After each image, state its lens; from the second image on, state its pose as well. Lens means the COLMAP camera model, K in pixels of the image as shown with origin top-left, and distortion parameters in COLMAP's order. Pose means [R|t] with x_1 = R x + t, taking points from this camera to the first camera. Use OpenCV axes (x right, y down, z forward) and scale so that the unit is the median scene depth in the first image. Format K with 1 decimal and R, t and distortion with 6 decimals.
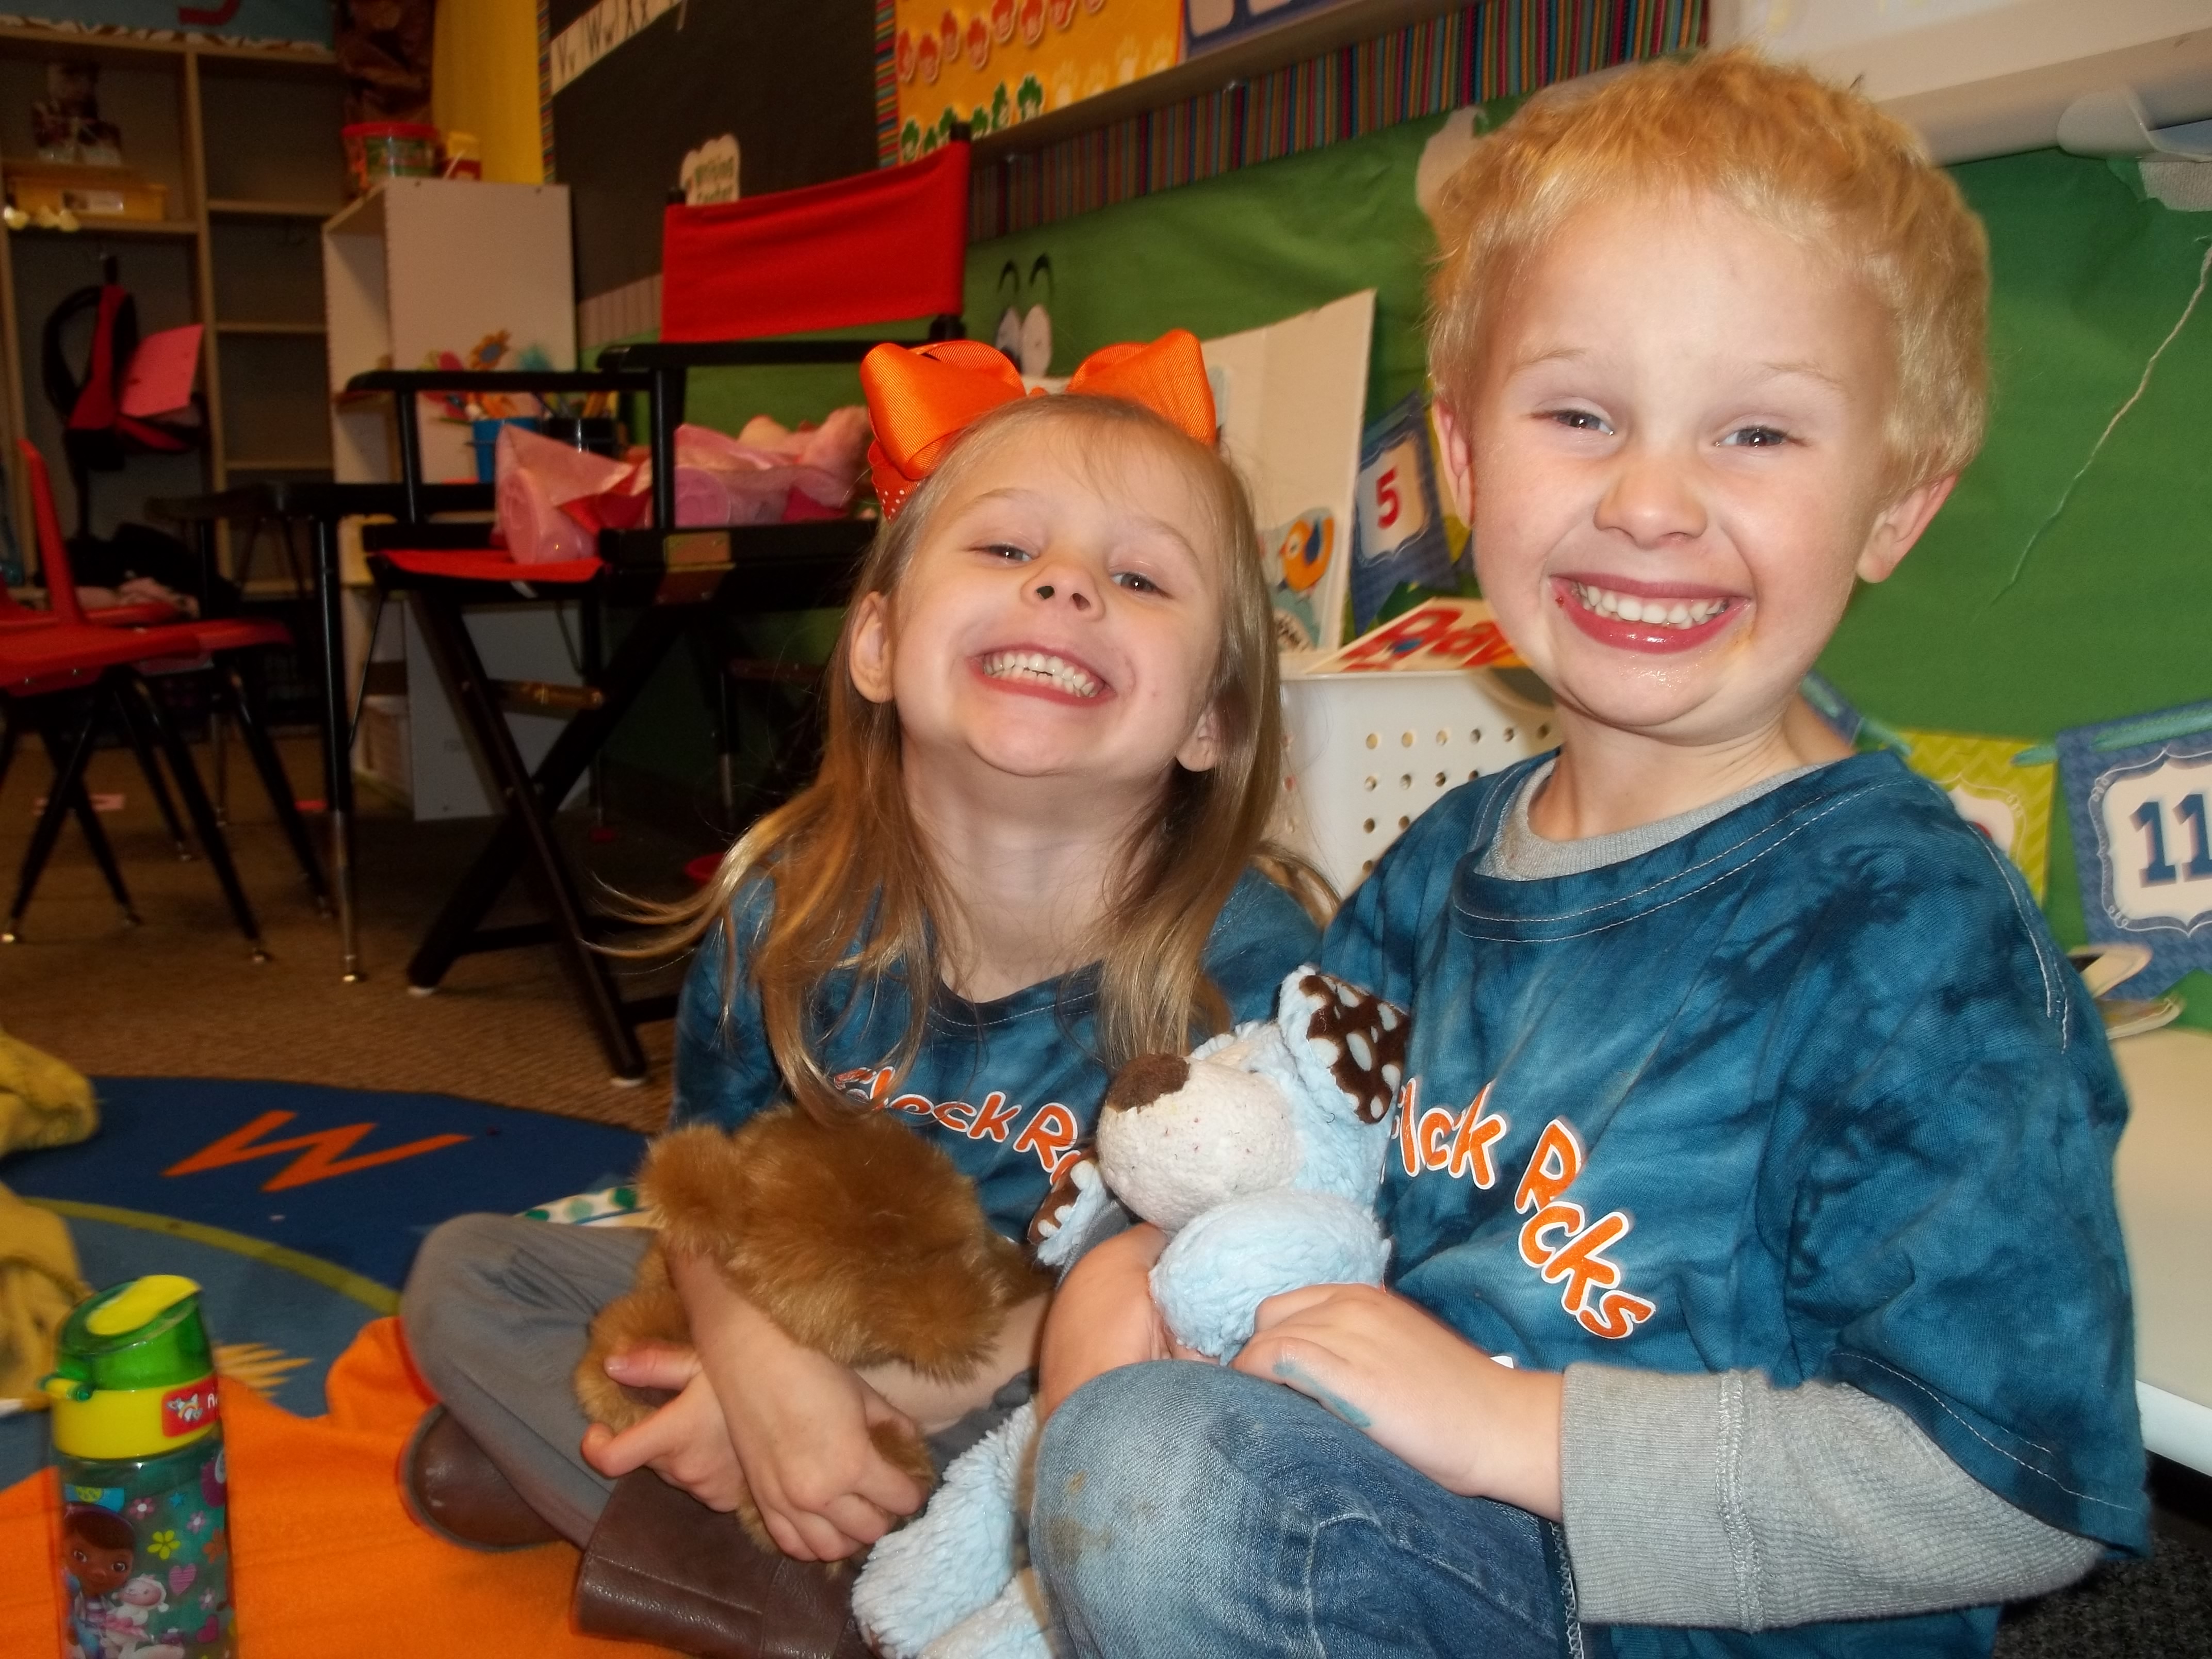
lens RADIAL K [[2091.2, 0, 1089.3], [0, 2091.2, 847.3], [0, 0, 1]] dist [-0.035770, 0.000000]
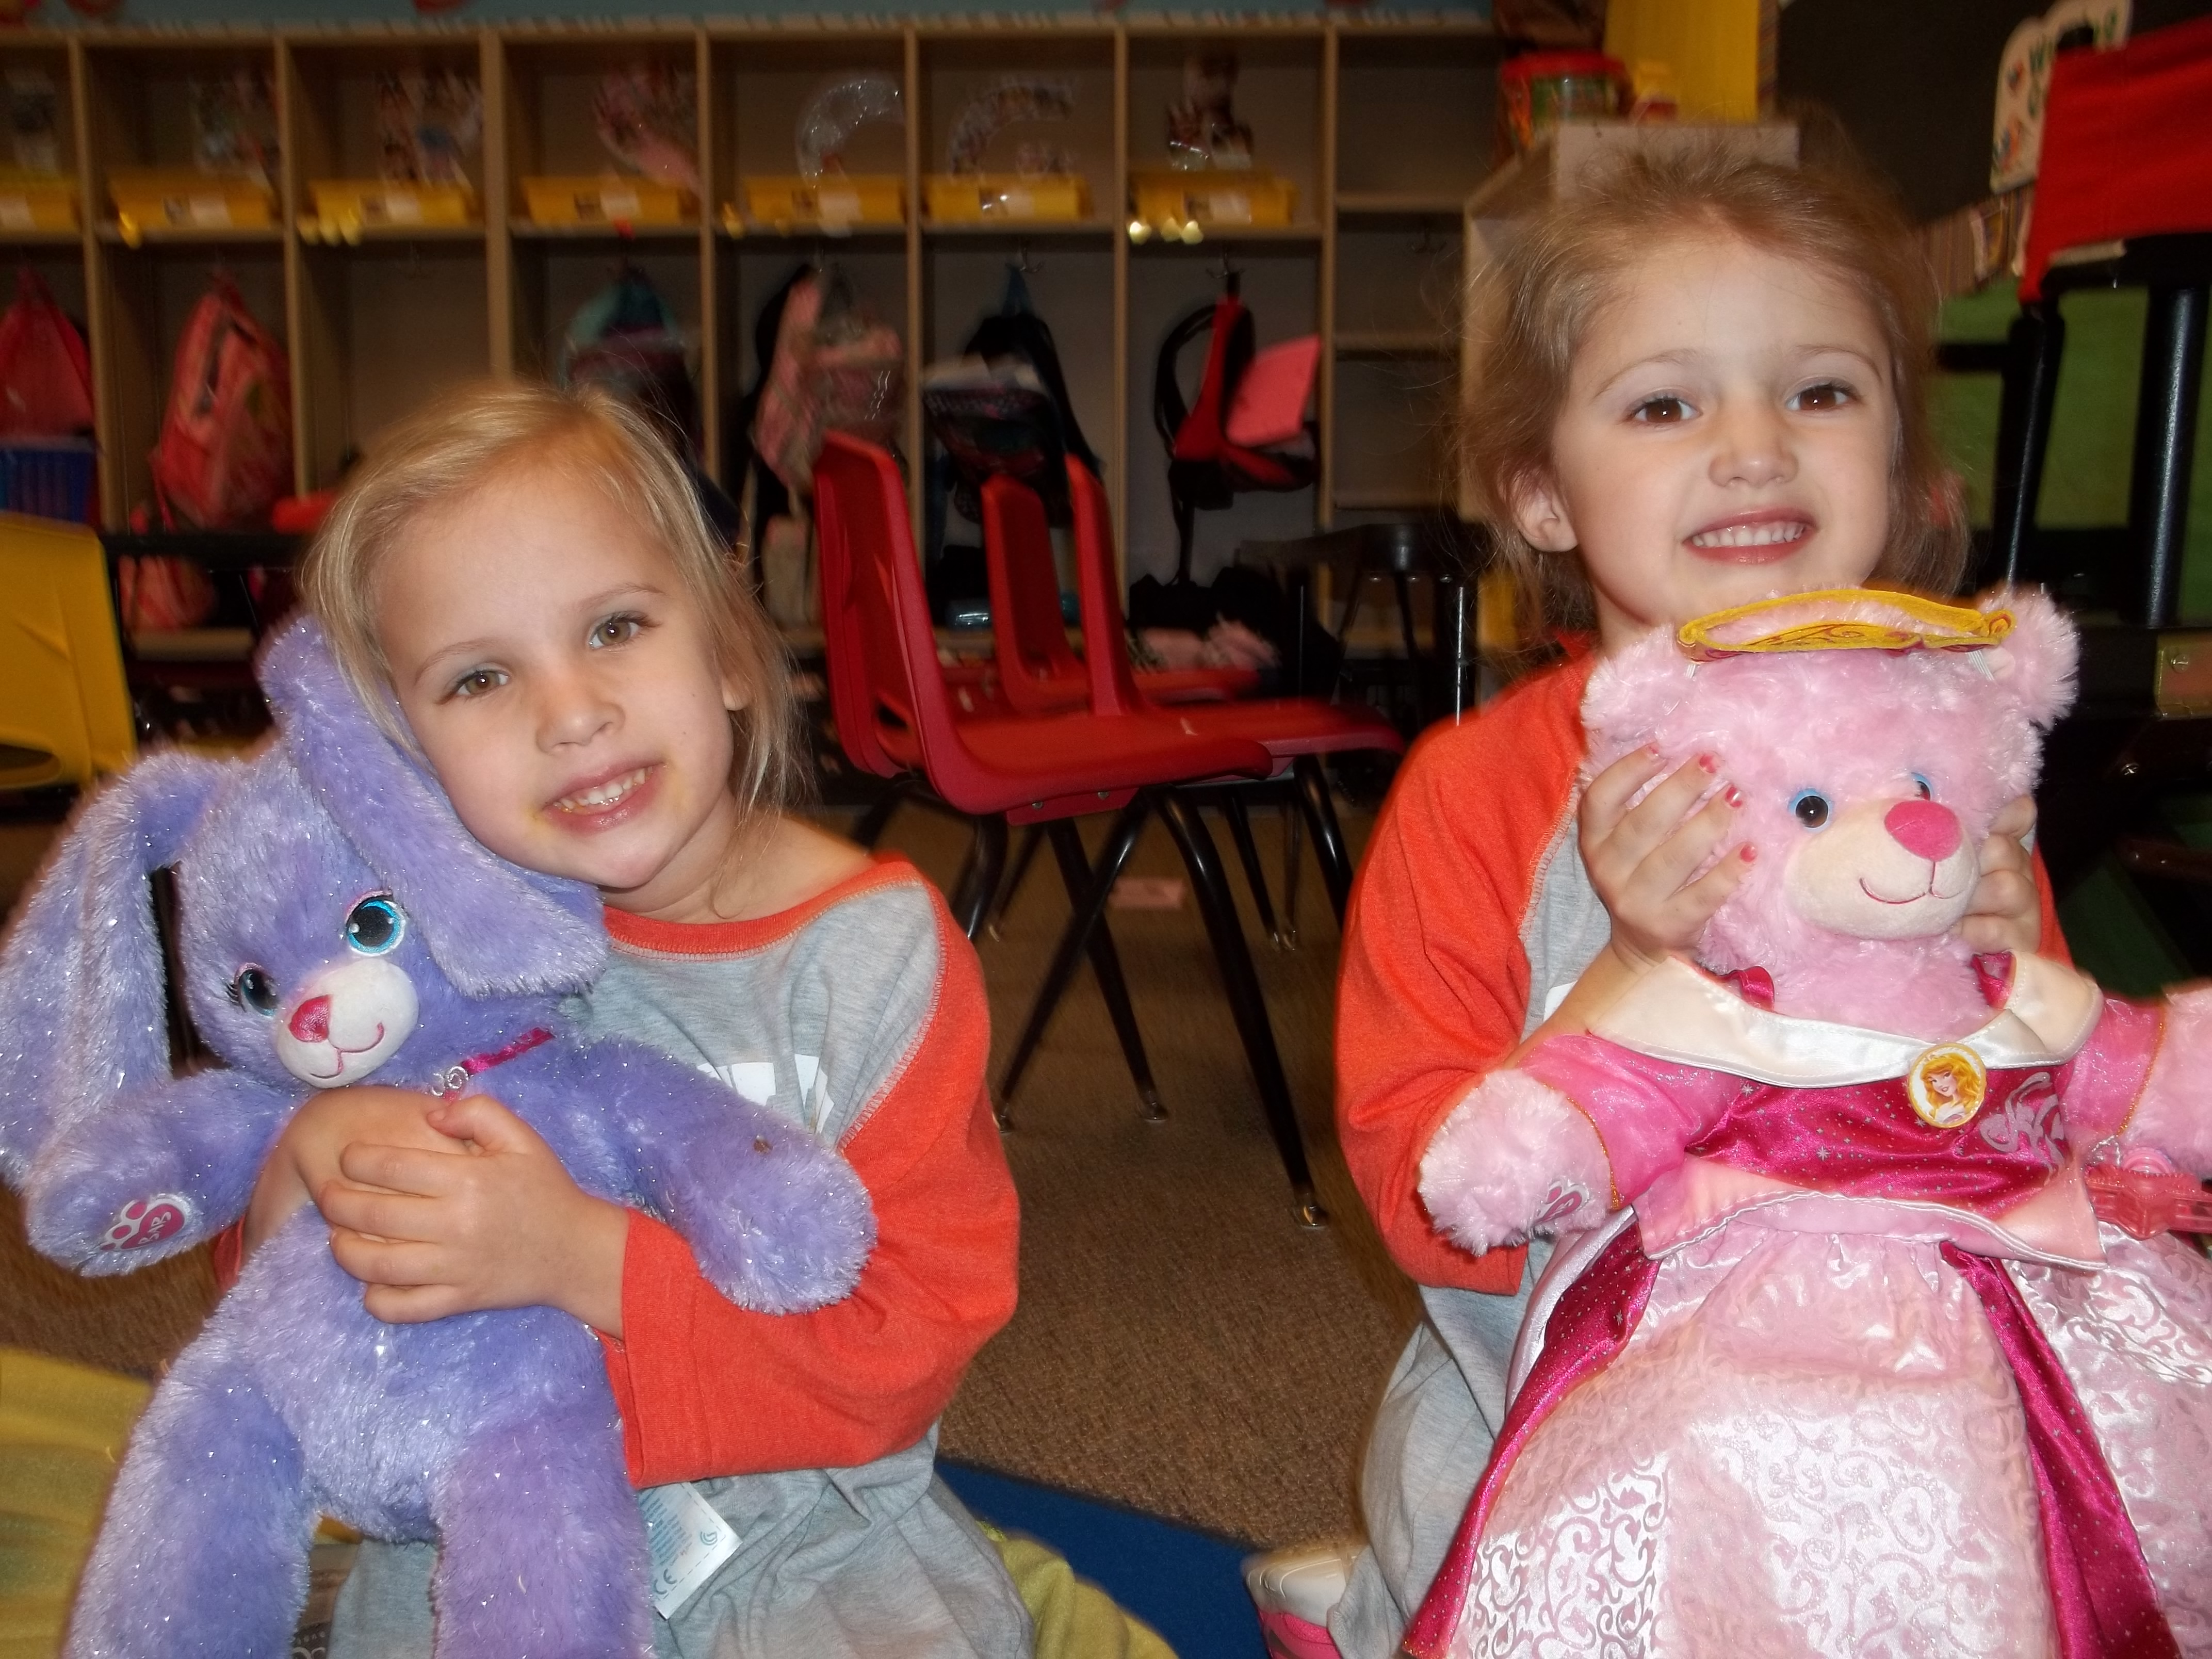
lens RADIAL K [[2091.2, 0, 1094.4], [0, 2091.2, 824.5], [0, 0, 1]] dist [-0.035770, 0.000000]
pose [[0.876246, 0.075879, -0.475852, -0.074467], [-0.089518, 0.995967, -0.006024, -0.032343], [0.473476, 0.047876, 0.879504, 0.185052]]
